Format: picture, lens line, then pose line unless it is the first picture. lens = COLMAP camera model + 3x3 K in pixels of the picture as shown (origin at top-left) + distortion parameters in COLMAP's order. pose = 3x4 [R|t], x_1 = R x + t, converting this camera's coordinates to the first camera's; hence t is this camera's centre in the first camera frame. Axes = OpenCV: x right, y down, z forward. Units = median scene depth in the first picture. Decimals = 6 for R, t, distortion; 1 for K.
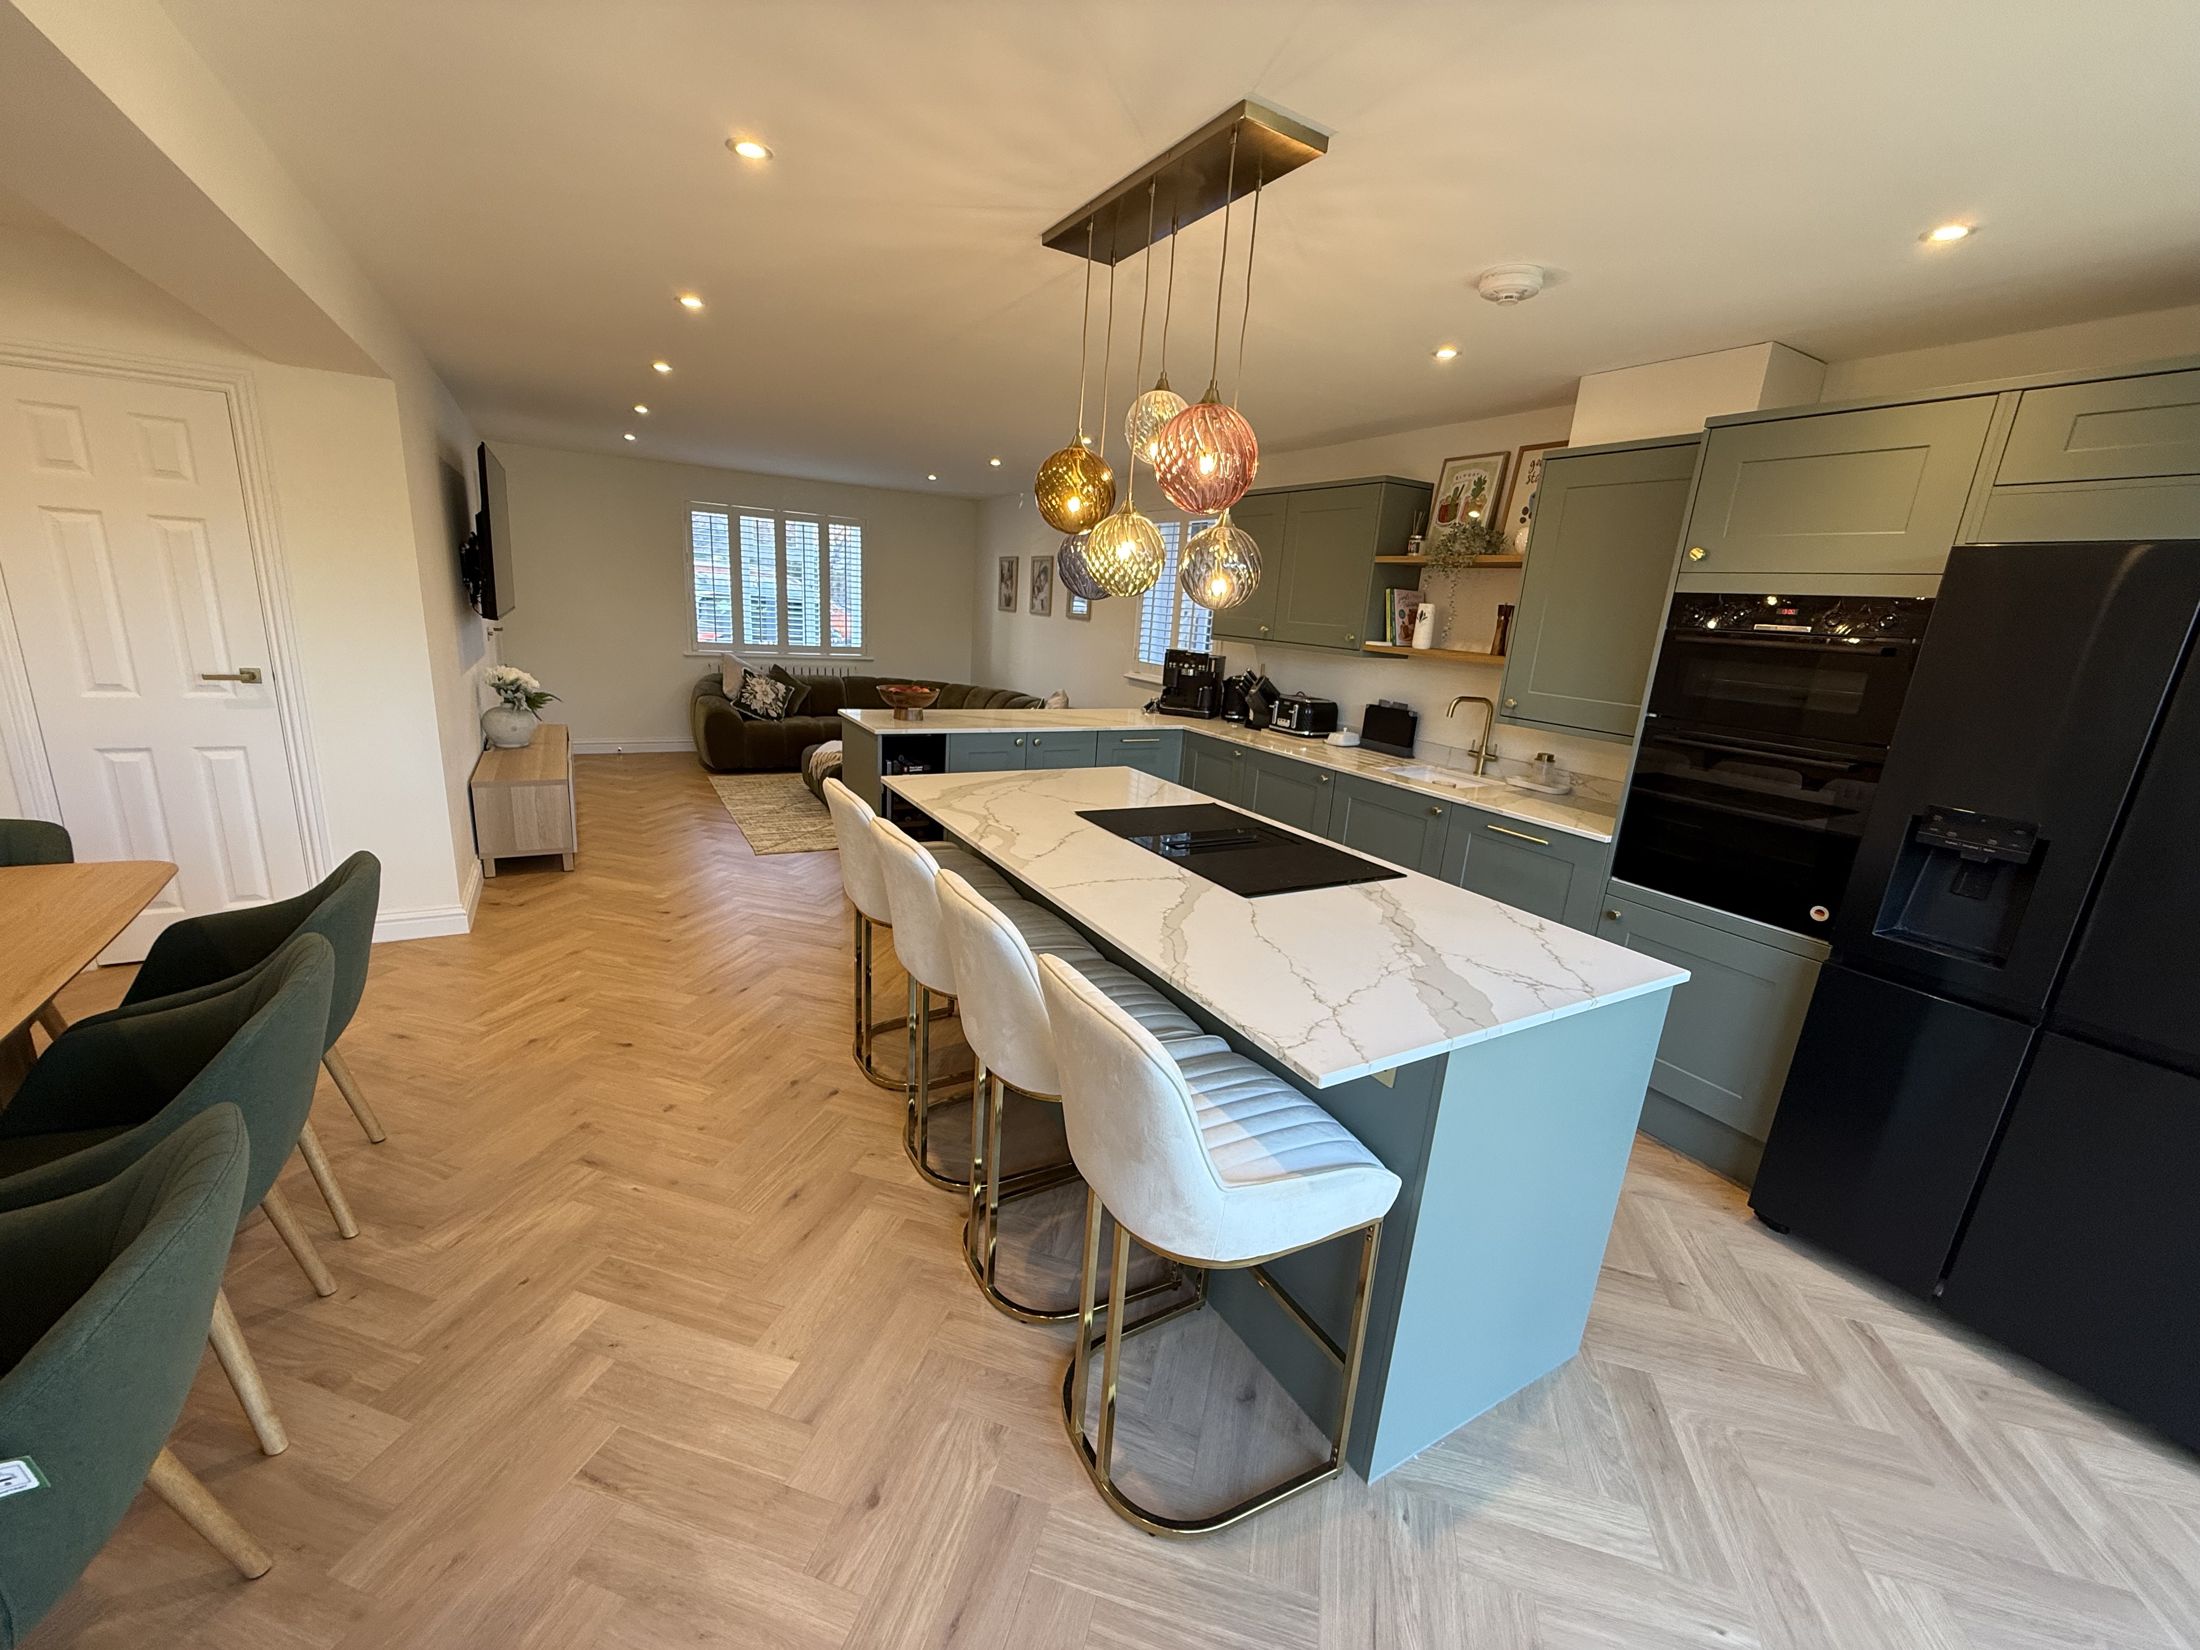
lens RADIAL K [[871.4, 0, 1100.0], [0, 871.4, 825.0], [0, 0, 1]] dist [-0.001926, -0.000416]
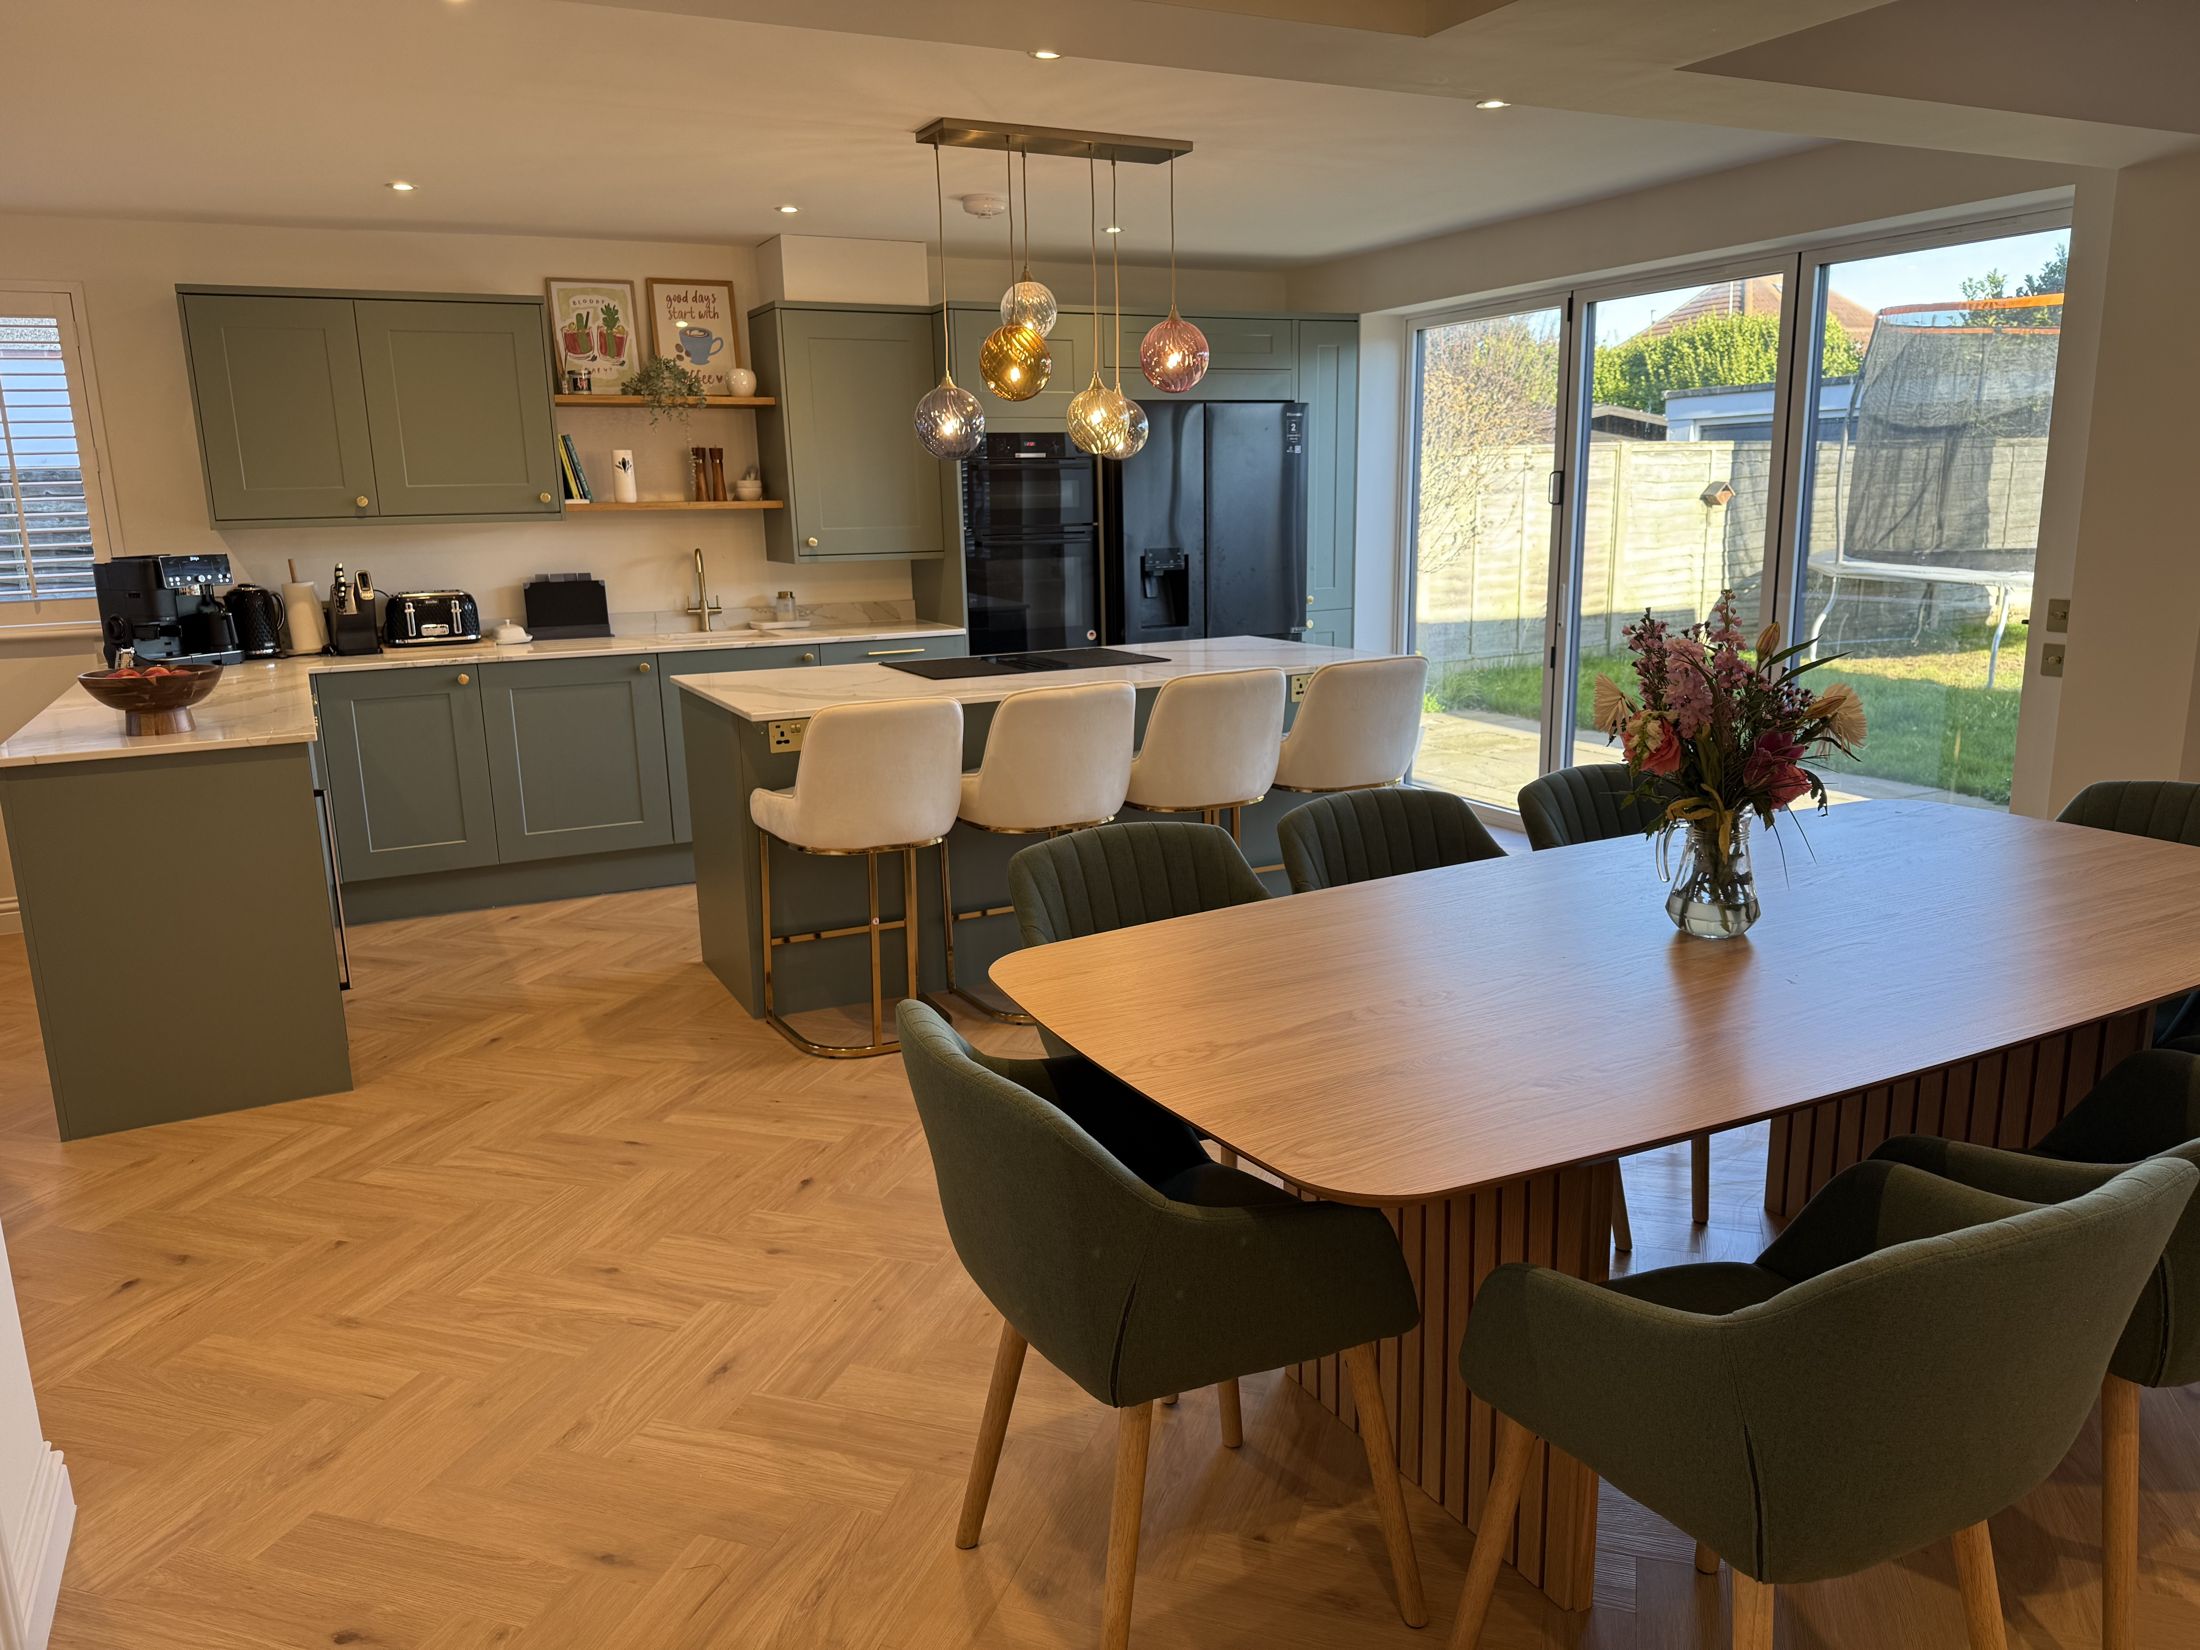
lens RADIAL K [[1565.6, 0, 1100.0], [0, 1565.6, 825.0], [0, 0, 1]] dist [0.004499, 0.000460]
pose [[0.059884, -0.278848, 0.958466, -2.117151], [0.263948, 0.930437, 0.254202, -0.318816], [-0.962676, 0.237763, 0.129320, 0.770096]]
